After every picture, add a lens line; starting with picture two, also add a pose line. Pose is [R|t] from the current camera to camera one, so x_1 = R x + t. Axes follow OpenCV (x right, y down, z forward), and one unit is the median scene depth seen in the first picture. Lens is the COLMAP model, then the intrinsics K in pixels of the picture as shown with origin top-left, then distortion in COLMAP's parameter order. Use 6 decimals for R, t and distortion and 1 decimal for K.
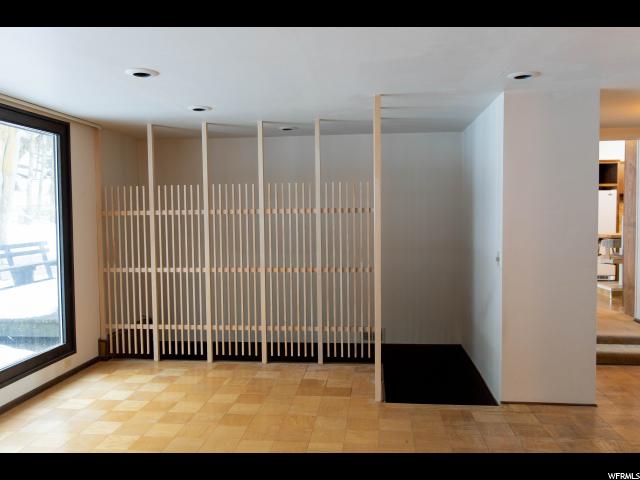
lens RADIAL K [[547.0, 0, 320.6], [0, 547.0, 238.2], [0, 0, 1]] dist [0.009762, -0.000203]
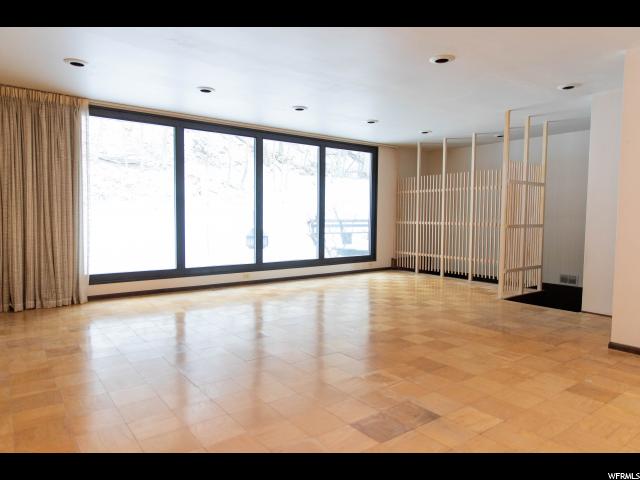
lens RADIAL K [[437.9, 0, 320.9], [0, 437.9, 241.6], [0, 0, 1]] dist [0.007075, 0.002315]
pose [[0.691461, 0.057390, -0.720130, 0.532304], [-0.043467, 0.998339, 0.037825, 0.079907], [0.721105, 0.005147, 0.692807, -0.244000]]
